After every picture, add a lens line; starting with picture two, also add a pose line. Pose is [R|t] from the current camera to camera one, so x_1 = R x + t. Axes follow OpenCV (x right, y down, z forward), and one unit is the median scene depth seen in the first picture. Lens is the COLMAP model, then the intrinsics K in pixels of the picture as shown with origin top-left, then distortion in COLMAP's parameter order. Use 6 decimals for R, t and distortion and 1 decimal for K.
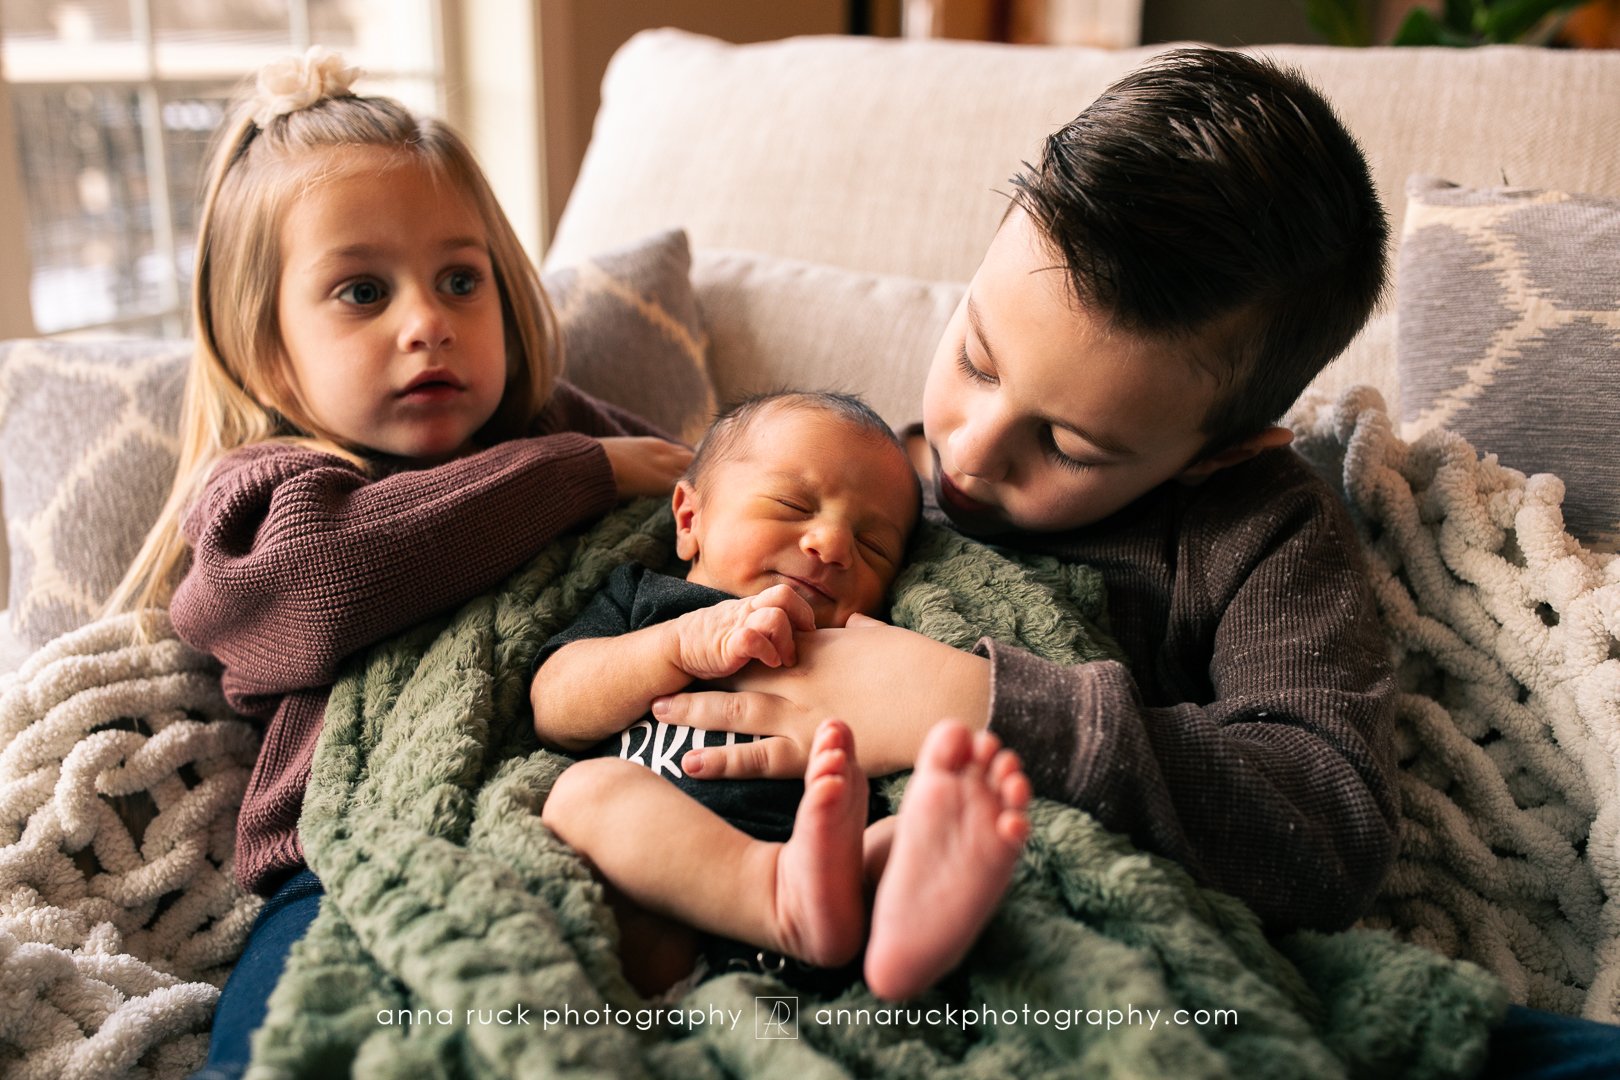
lens RADIAL K [[1653.3, 0, 810.0], [0, 1653.3, 540.0], [0, 0, 1]] dist [-0.005141, -0.021030]
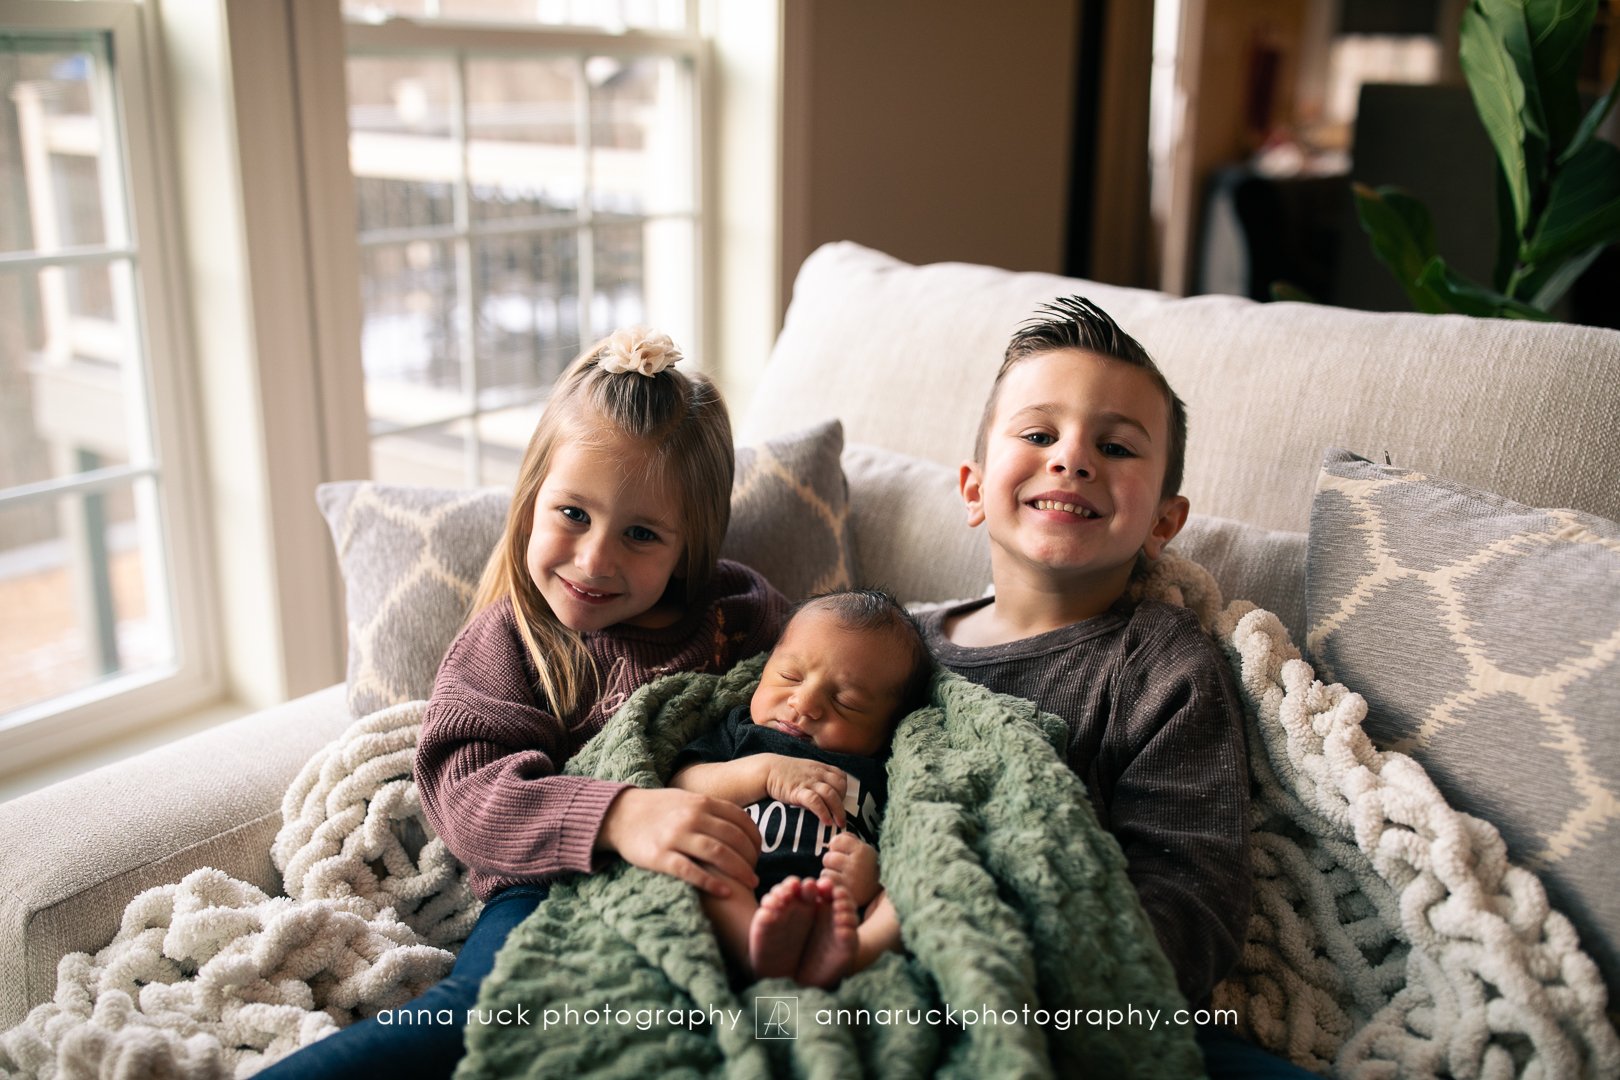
lens RADIAL K [[1621.4, 0, 783.0], [0, 1621.4, 543.5], [0, 0, 1]] dist [-0.019351, -0.020233]
pose [[0.982629, 0.056548, -0.176753, 0.176805], [-0.060372, 0.998042, -0.016325, -0.100947], [0.175484, 0.026713, 0.984120, -0.414803]]
